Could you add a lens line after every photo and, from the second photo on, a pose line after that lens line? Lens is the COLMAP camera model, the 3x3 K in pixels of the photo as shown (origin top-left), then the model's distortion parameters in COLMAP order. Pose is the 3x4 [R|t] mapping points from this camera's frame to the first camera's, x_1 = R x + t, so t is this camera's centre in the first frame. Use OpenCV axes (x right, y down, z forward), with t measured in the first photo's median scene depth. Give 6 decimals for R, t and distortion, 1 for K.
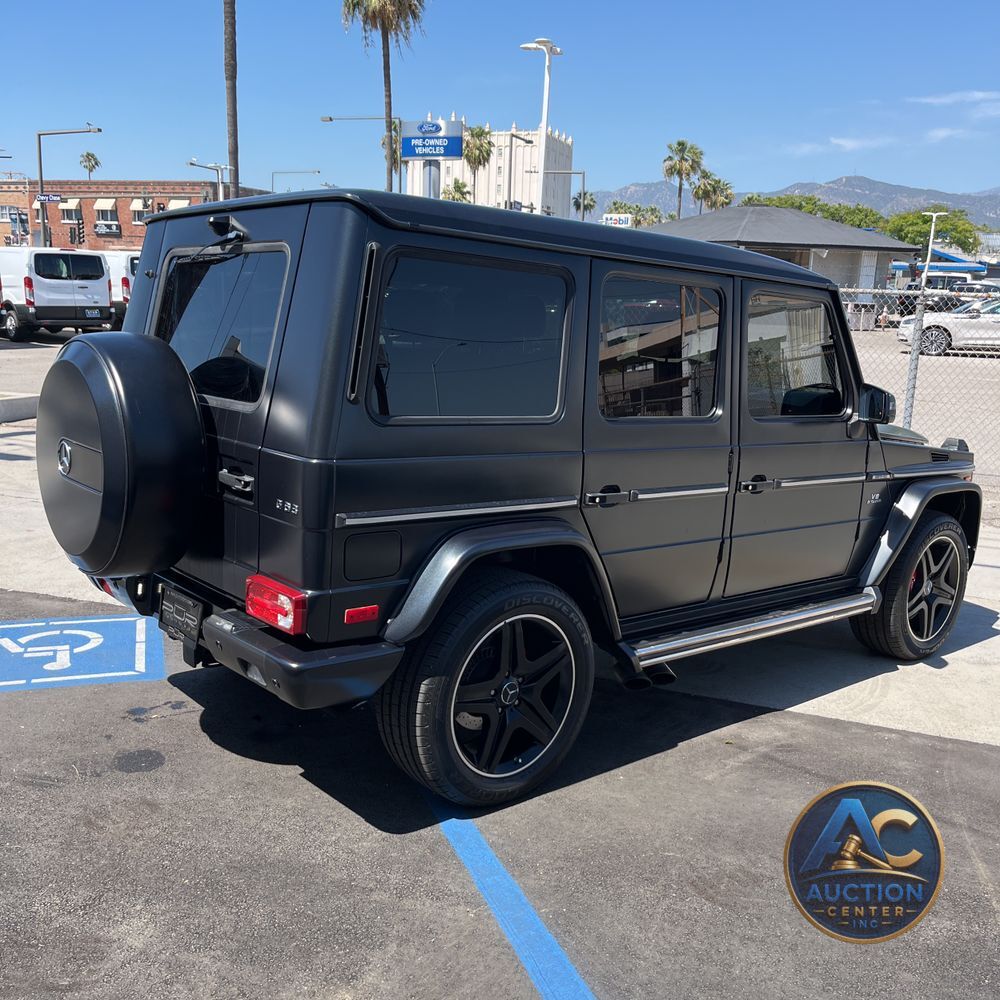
lens RADIAL K [[1019.5, 0, 501.6], [0, 1019.5, 499.0], [0, 0, 1]] dist [0.015816, 0.000000]
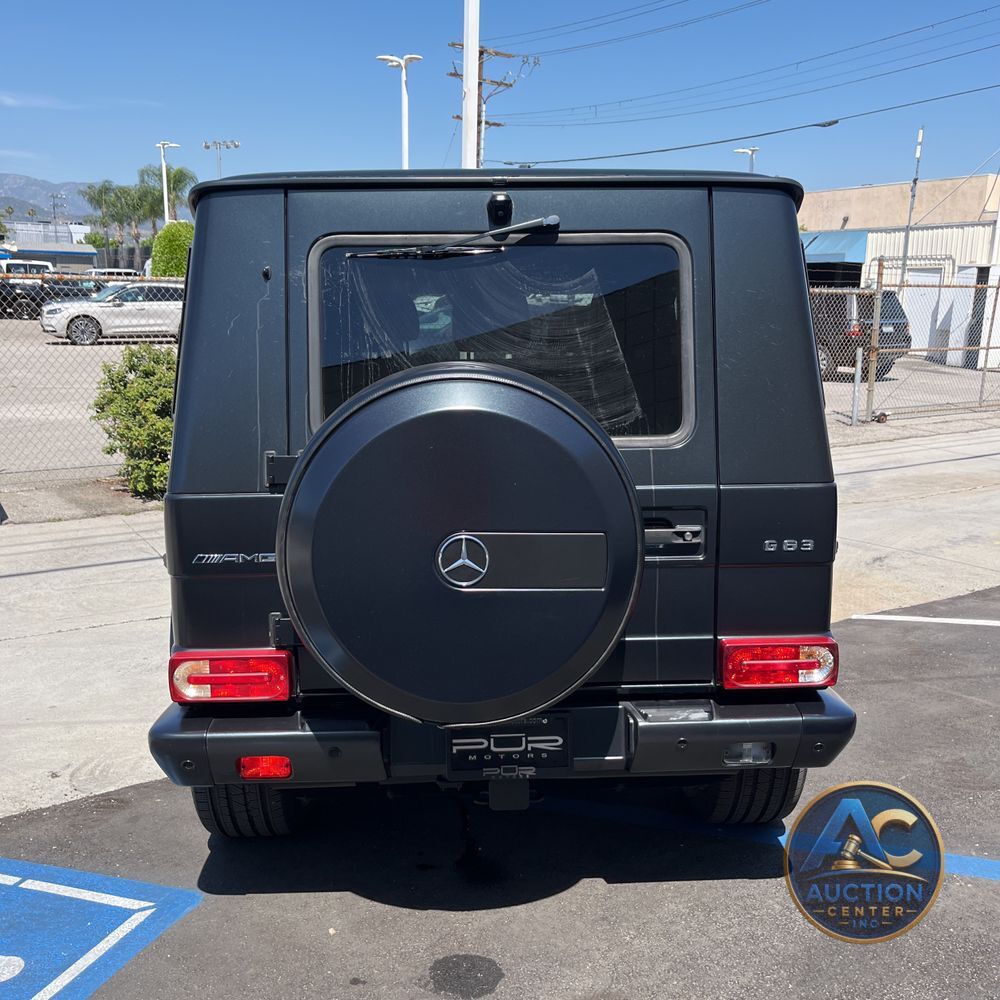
lens RADIAL K [[1019.5, 0, 506.3], [0, 1019.5, 488.9], [0, 0, 1]] dist [0.015816, 0.000000]
pose [[0.624353, -0.165368, 0.763438, -0.730464], [0.163779, 0.983324, 0.079056, -0.105842], [-0.763780, 0.075677, 0.641025, 0.460869]]
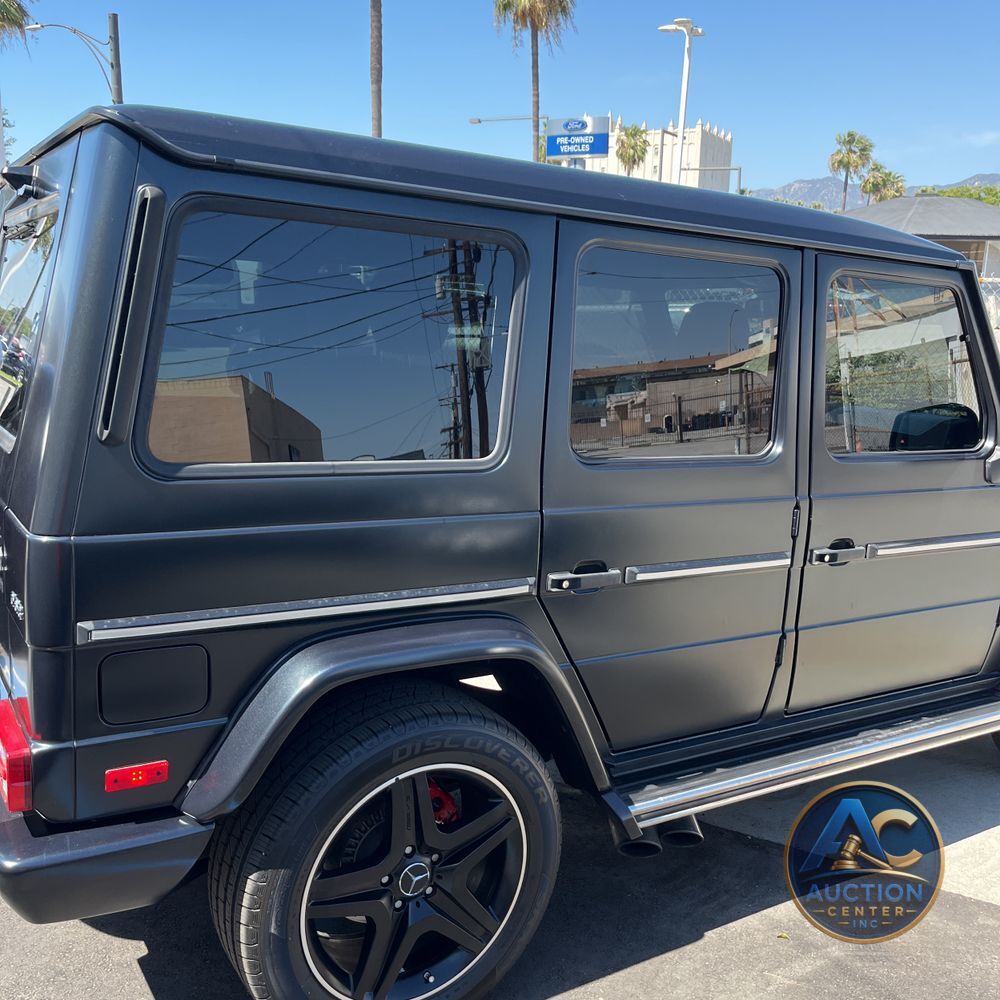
lens RADIAL K [[1019.5, 0, 504.6], [0, 1019.5, 502.6], [0, 0, 1]] dist [0.015816, 0.000000]
pose [[0.989139, 0.019832, -0.145637, 0.128965], [-0.019741, 0.999803, 0.002068, -0.045518], [0.145650, 0.000830, 0.989336, 0.291351]]
